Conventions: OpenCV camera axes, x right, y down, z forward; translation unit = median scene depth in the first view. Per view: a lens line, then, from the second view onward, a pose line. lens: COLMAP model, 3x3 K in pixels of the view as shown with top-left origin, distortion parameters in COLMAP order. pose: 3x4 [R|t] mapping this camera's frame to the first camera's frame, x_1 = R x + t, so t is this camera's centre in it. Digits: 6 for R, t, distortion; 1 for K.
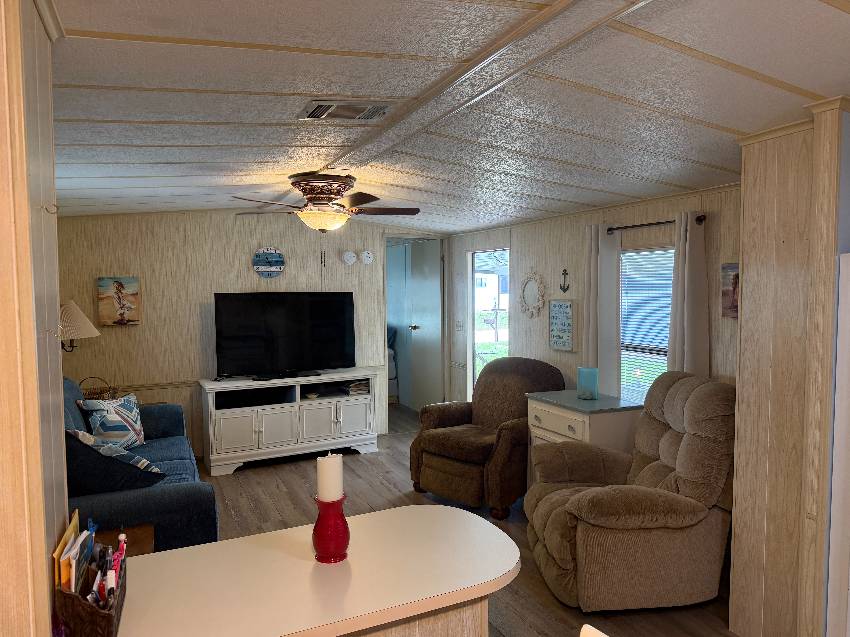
lens RADIAL K [[589.7, 0, 426.8], [0, 589.7, 313.9], [0, 0, 1]] dist [0.082316, -0.090522]
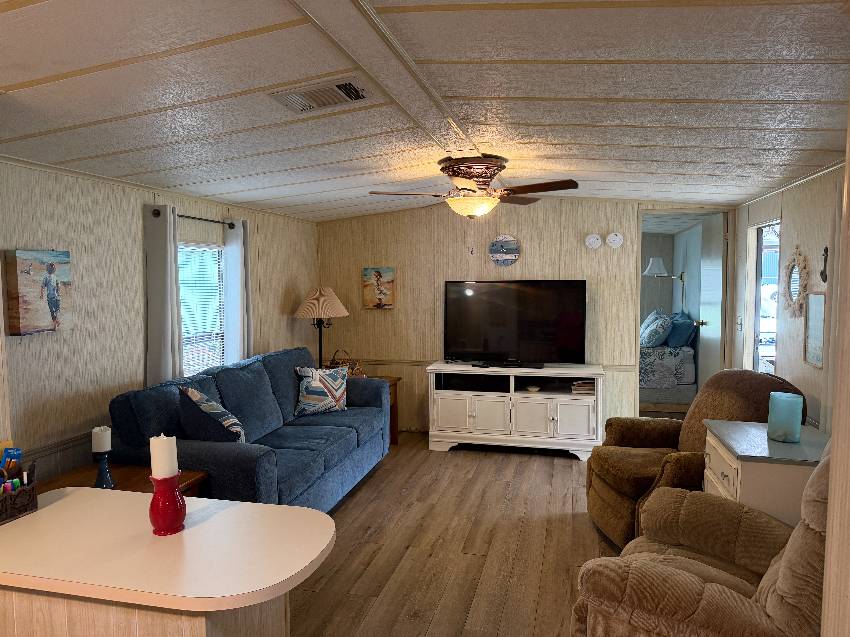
lens RADIAL K [[589.7, 0, 423.6], [0, 589.7, 324.1], [0, 0, 1]] dist [0.082316, -0.090522]
pose [[0.755556, 0.051566, -0.653052, 0.317171], [-0.024938, 0.998439, 0.049986, -0.010515], [0.654610, -0.021481, 0.755662, 0.178776]]
